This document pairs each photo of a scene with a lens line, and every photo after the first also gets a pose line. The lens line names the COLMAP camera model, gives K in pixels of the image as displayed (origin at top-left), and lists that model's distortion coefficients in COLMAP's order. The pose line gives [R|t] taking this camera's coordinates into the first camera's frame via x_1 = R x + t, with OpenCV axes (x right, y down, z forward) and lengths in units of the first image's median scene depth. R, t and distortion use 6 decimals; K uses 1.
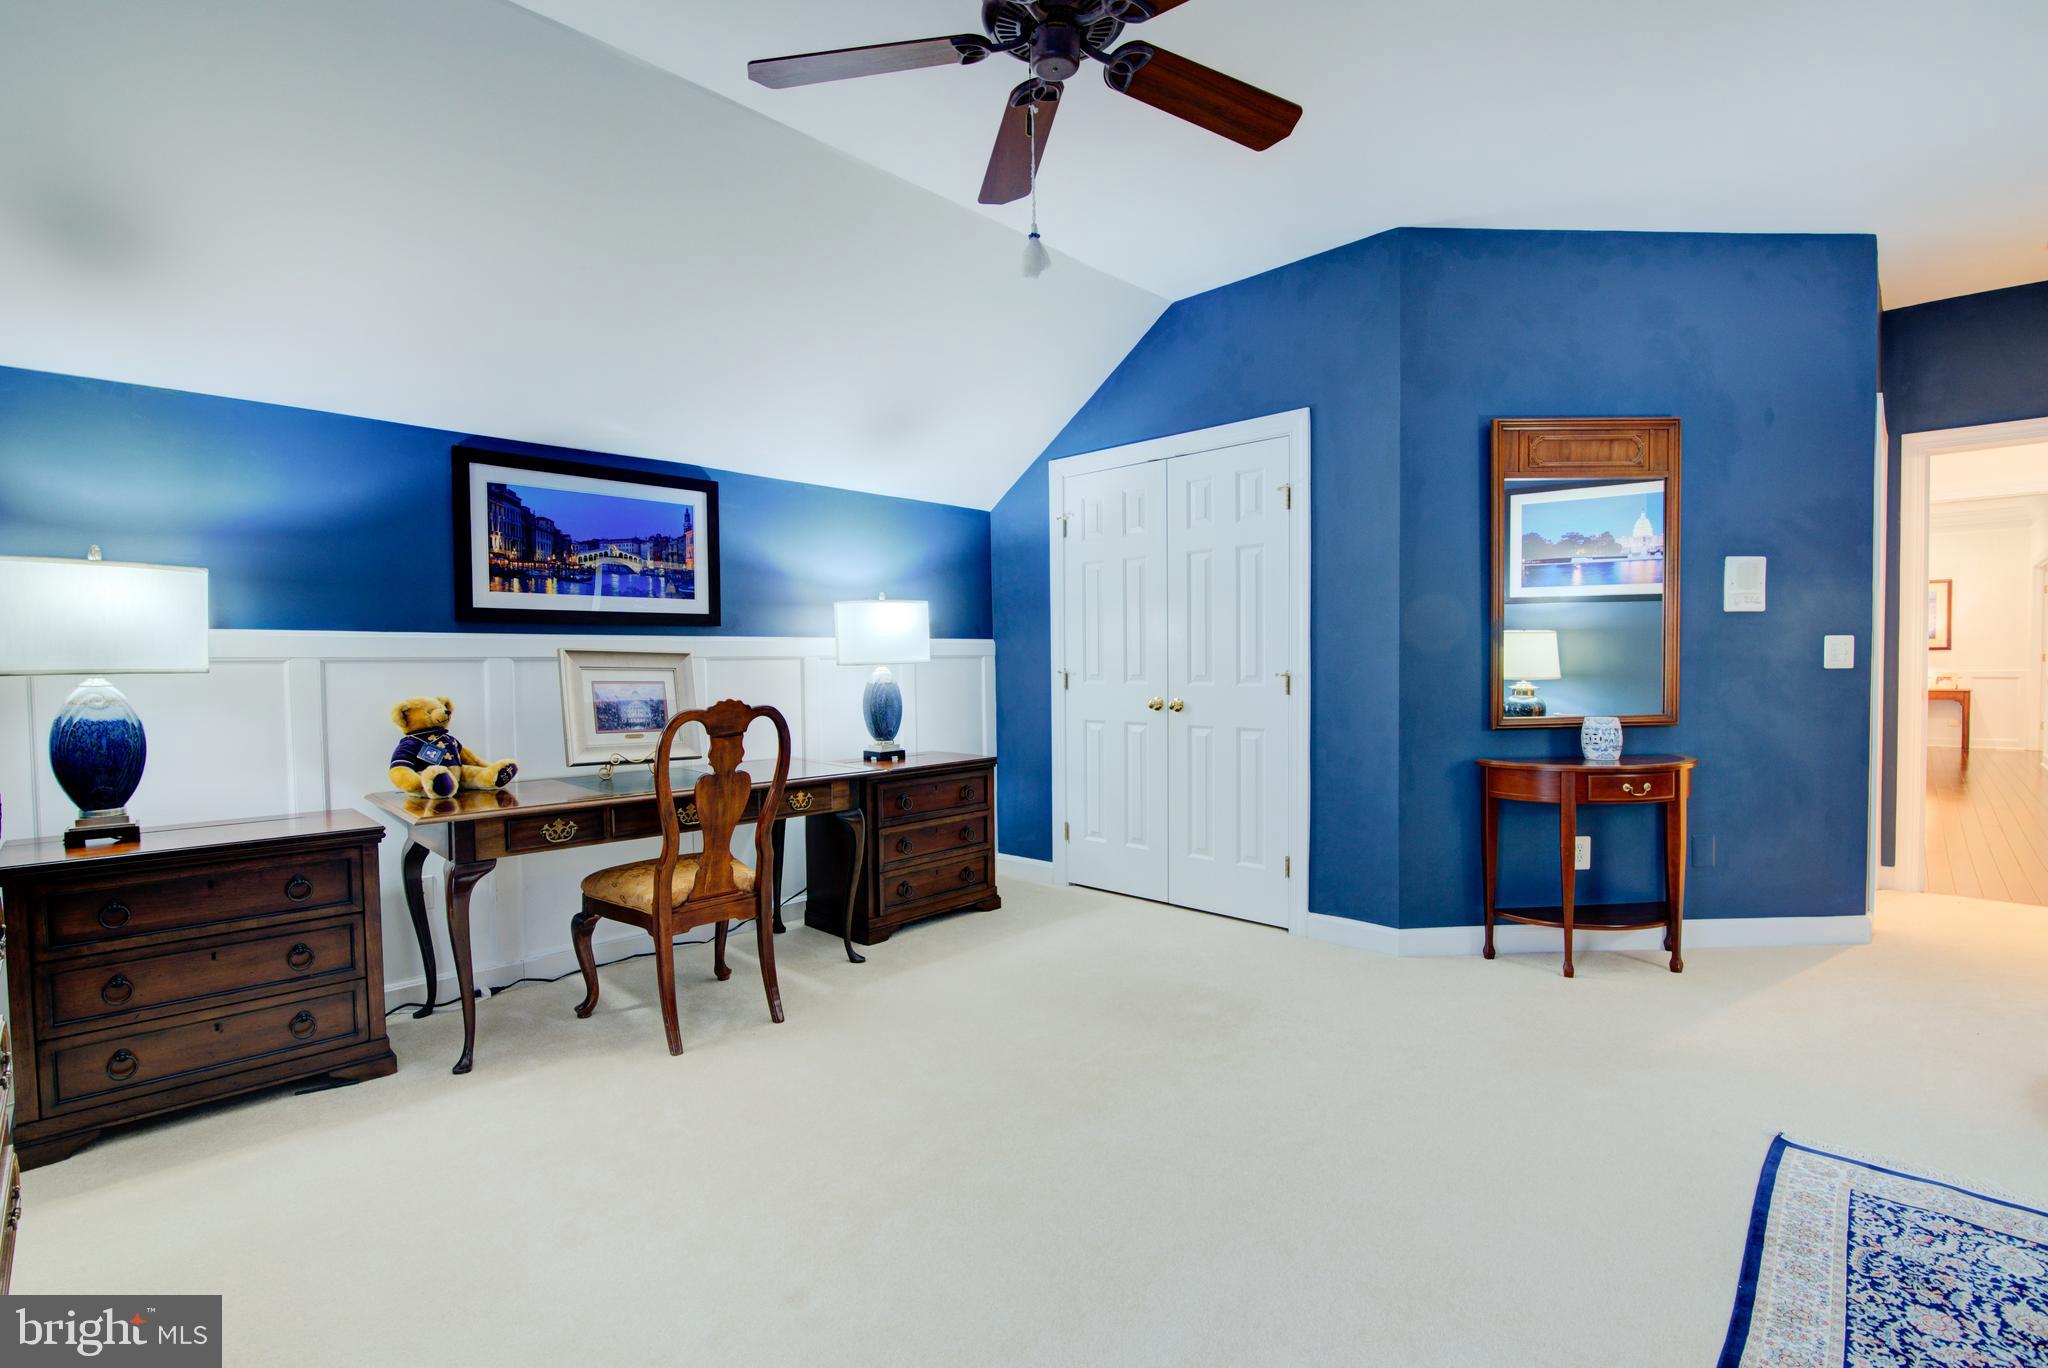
lens RADIAL K [[934.8, 0, 1028.3], [0, 934.8, 694.2], [0, 0, 1]] dist [-0.016652, 0.001354]
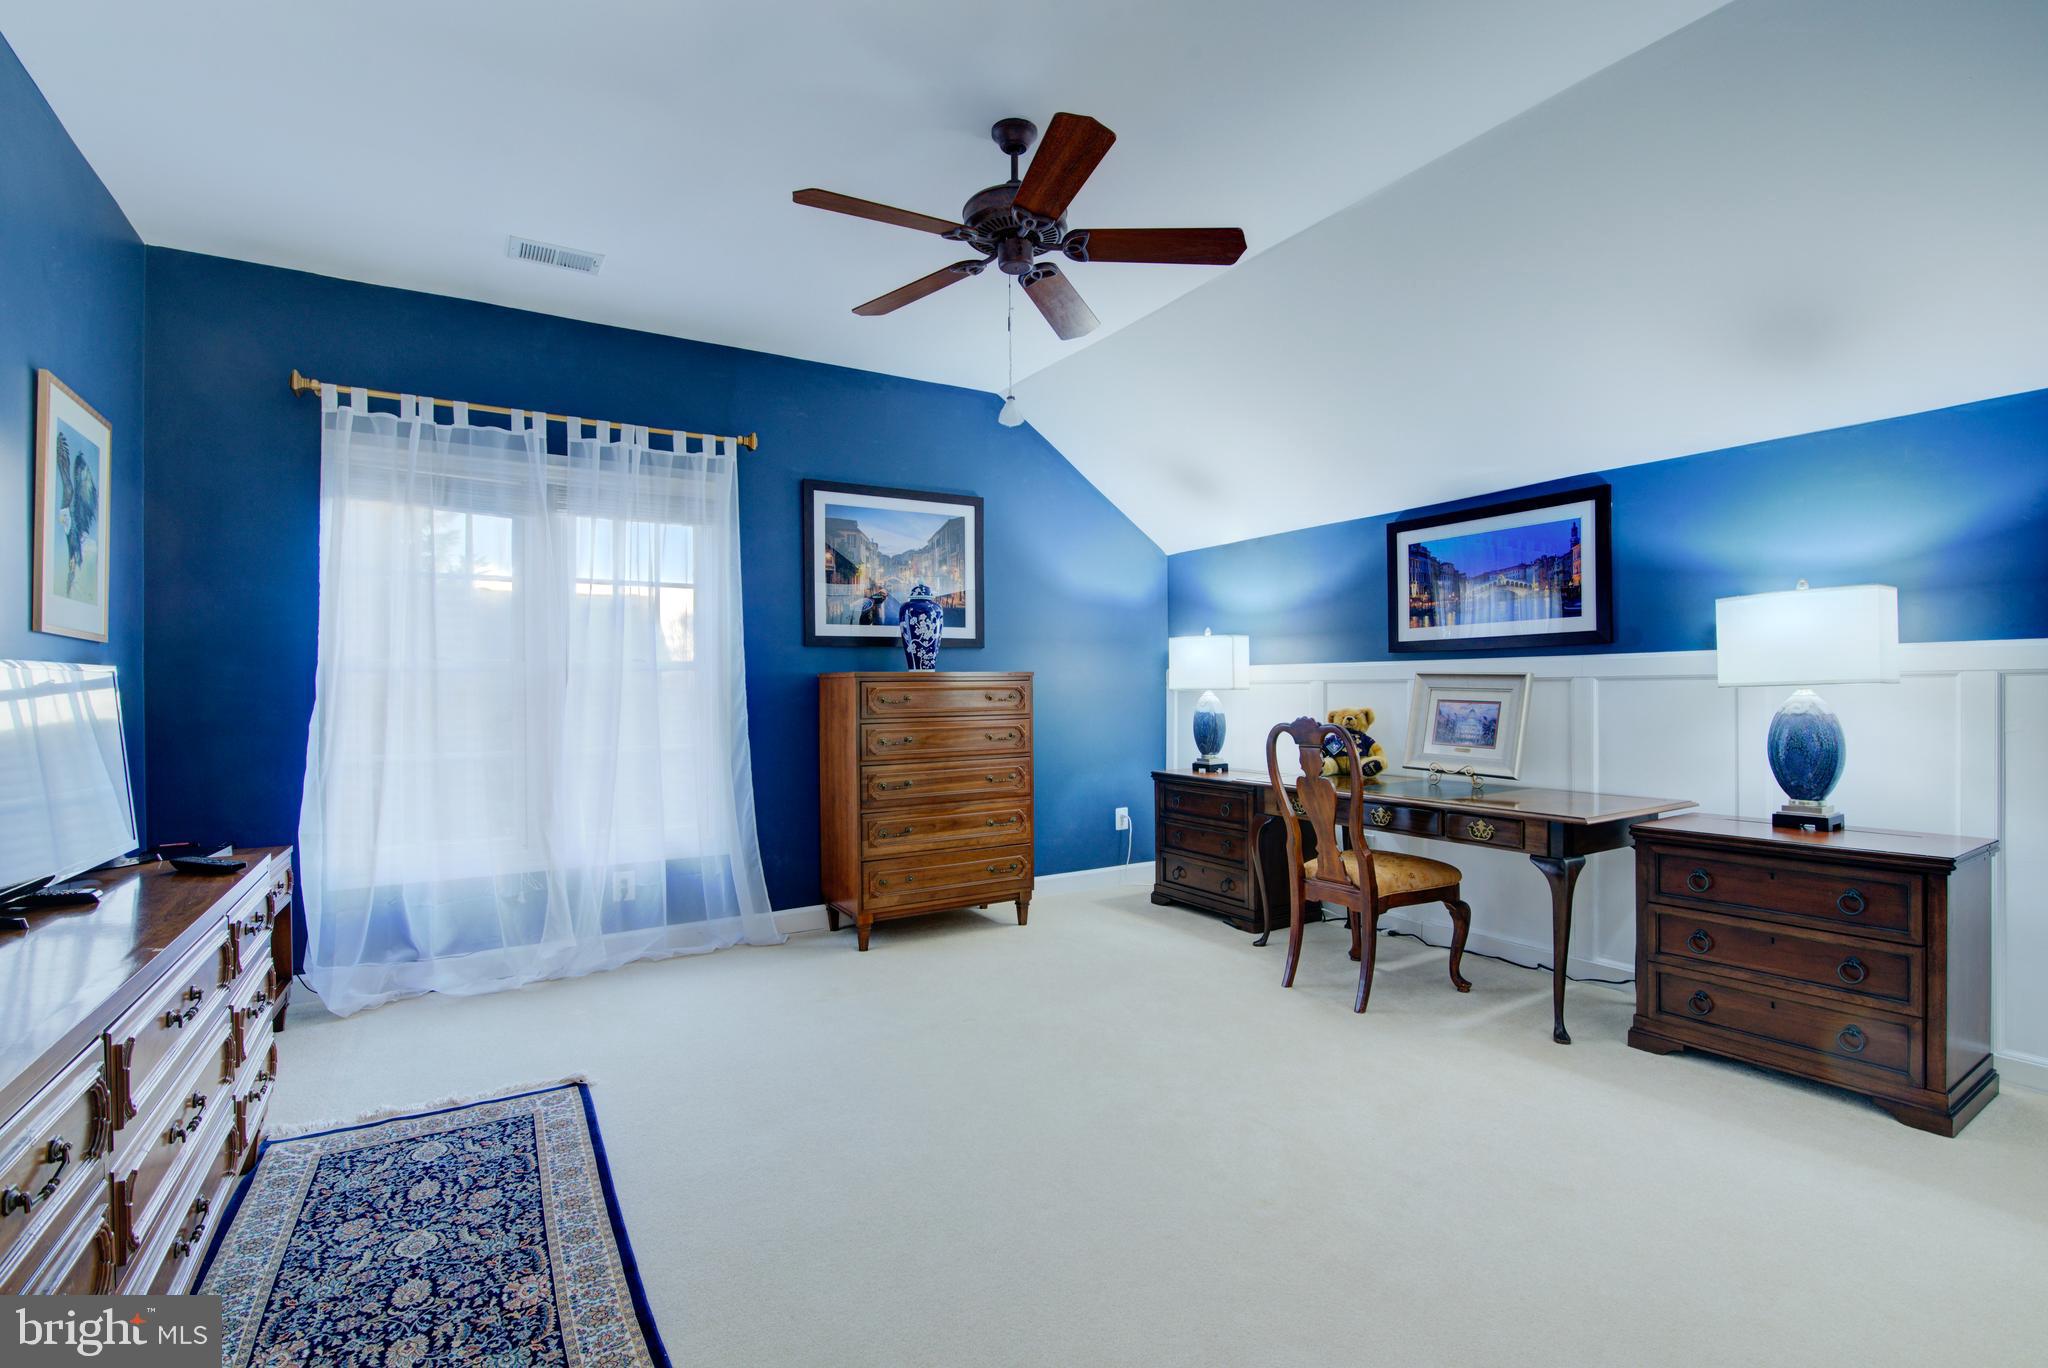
lens RADIAL K [[934.8, 0, 1028.9], [0, 934.8, 677.4], [0, 0, 1]] dist [-0.016652, 0.001354]
pose [[-0.248853, 0.002265, -0.968539, 0.791402], [-0.019604, 0.999781, 0.007375, -0.039897], [0.968343, 0.020823, -0.248754, 0.786017]]
